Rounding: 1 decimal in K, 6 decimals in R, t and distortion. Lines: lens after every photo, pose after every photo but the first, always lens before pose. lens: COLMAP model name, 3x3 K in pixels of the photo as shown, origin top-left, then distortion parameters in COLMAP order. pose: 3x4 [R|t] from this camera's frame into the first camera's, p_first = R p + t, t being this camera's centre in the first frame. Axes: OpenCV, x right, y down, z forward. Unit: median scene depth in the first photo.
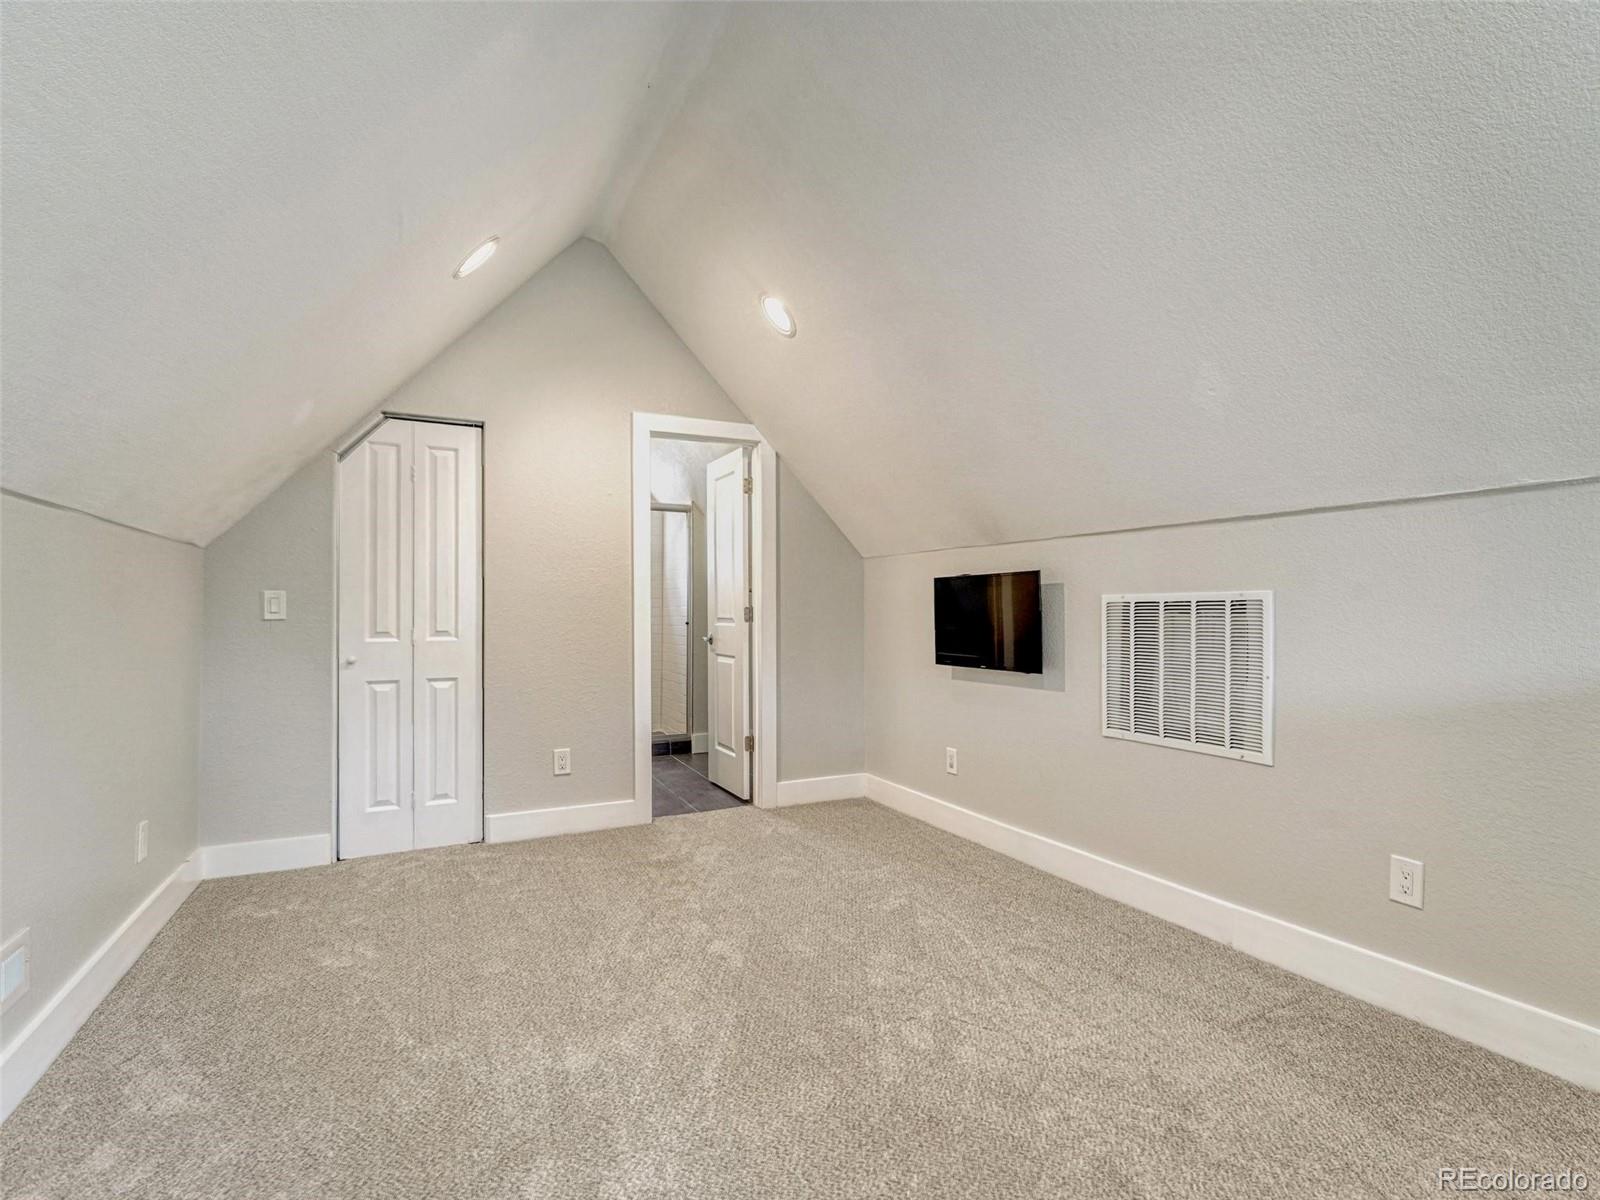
lens RADIAL K [[769.8, 0, 813.1], [0, 769.8, 614.0], [0, 0, 1]] dist [-0.003781, 0.000066]
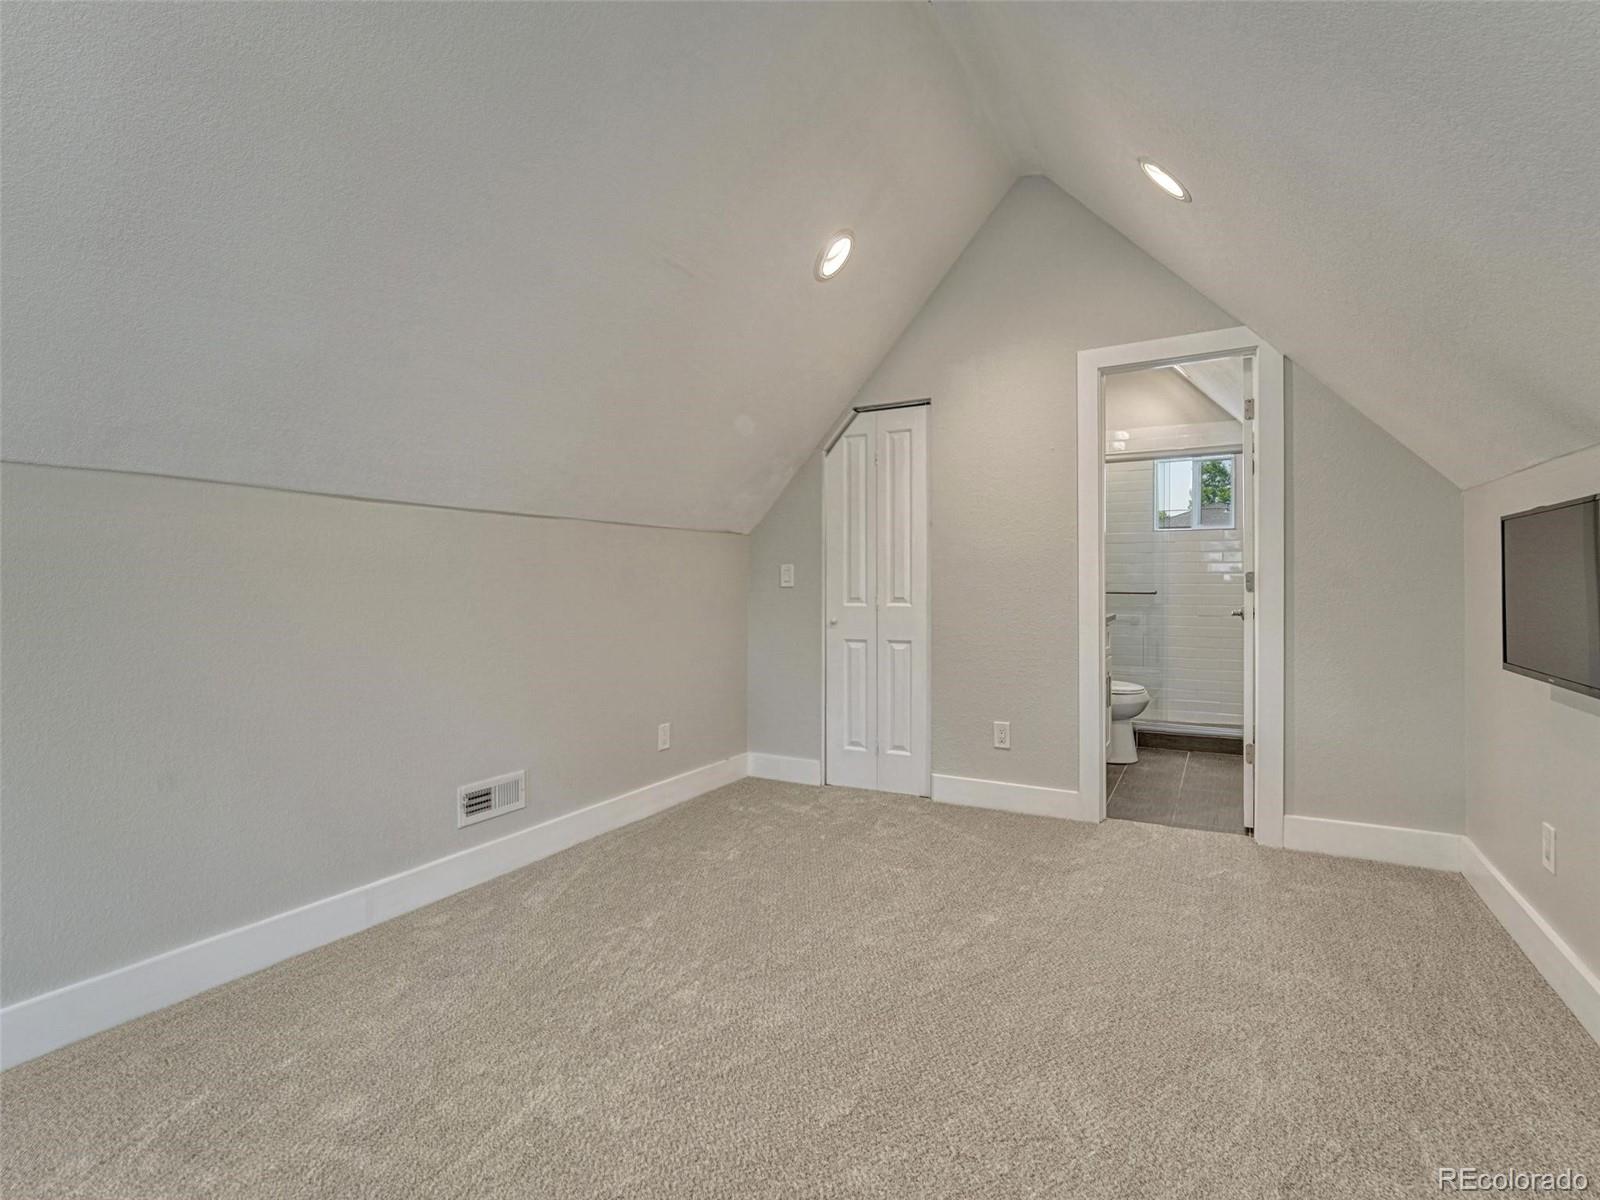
lens RADIAL K [[769.8, 0, 804.2], [0, 769.8, 591.3], [0, 0, 1]] dist [-0.003781, 0.000066]
pose [[0.564353, 0.008533, -0.825489, 0.360635], [0.005518, 0.999885, 0.014109, -0.003217], [0.825515, -0.012518, 0.564241, 0.278758]]
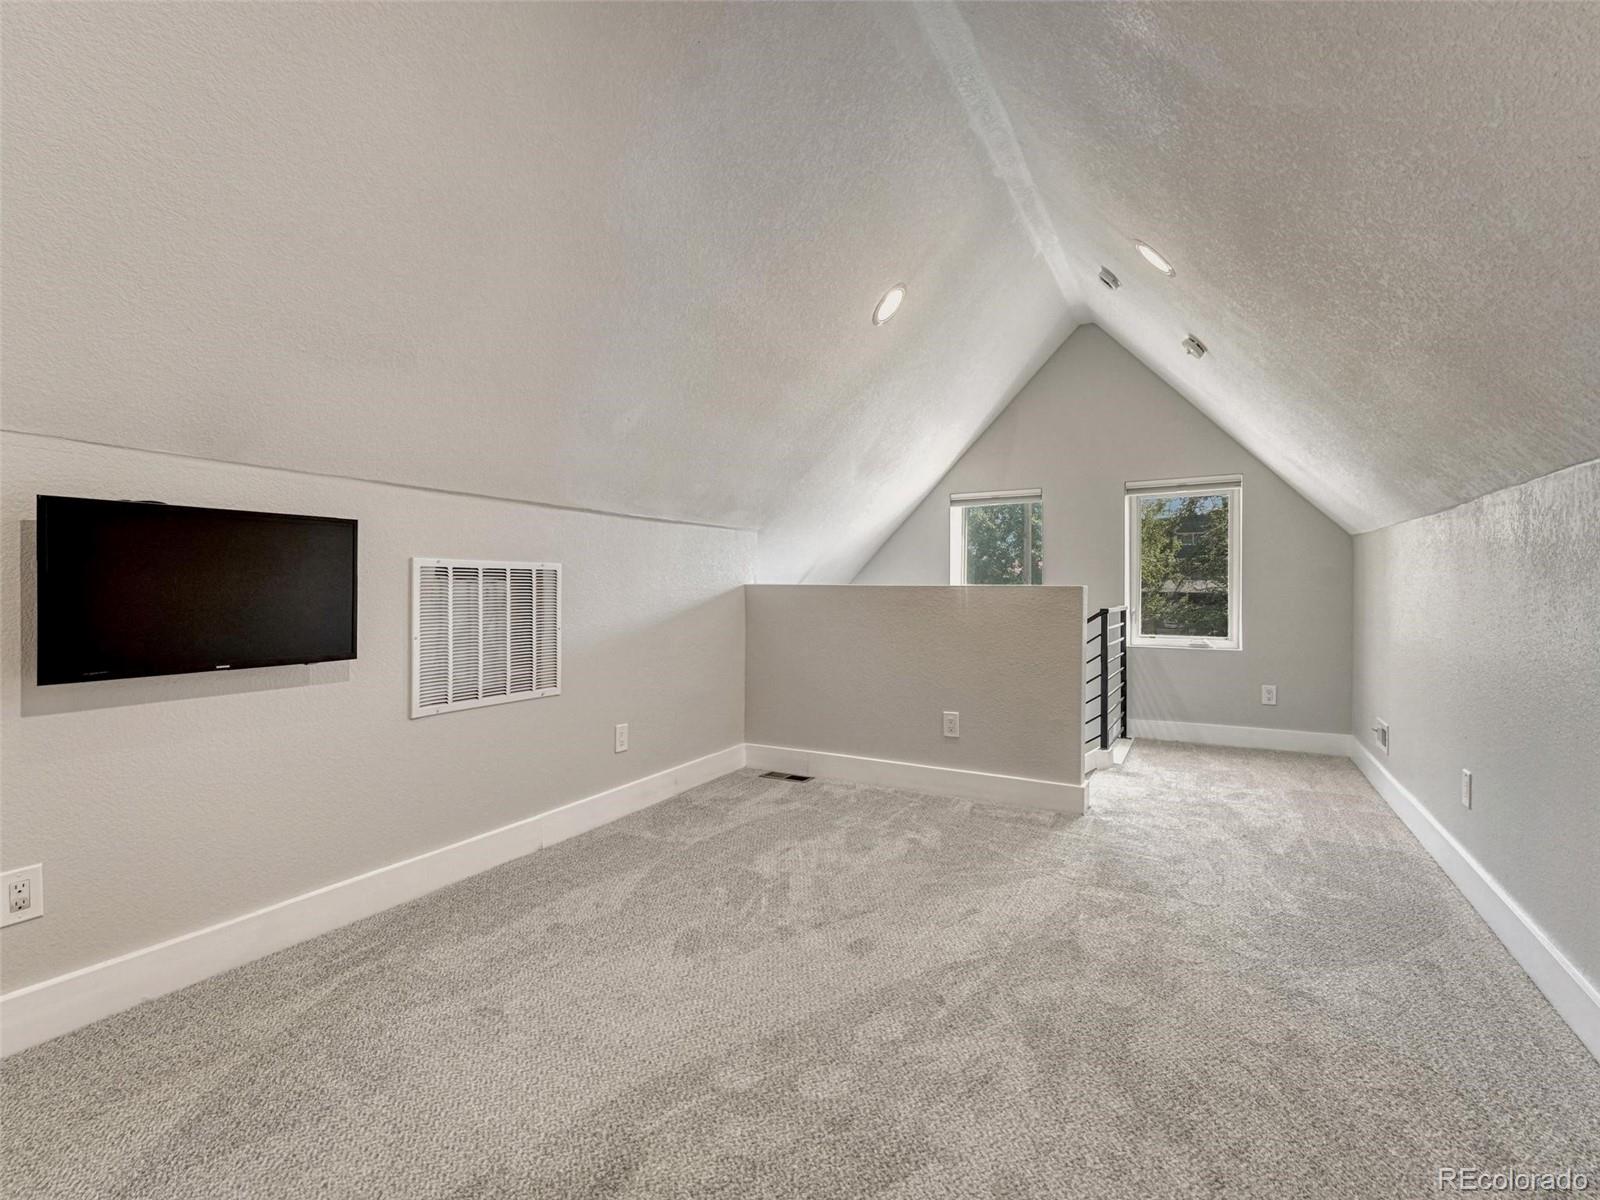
lens RADIAL K [[769.8, 0, 798.0], [0, 769.8, 589.4], [0, 0, 1]] dist [-0.003781, 0.000066]
pose [[-0.565109, -0.008653, 0.824971, -0.535448], [-0.007980, 0.999956, 0.005022, 0.003364], [-0.824977, -0.003745, -0.565153, 1.025412]]
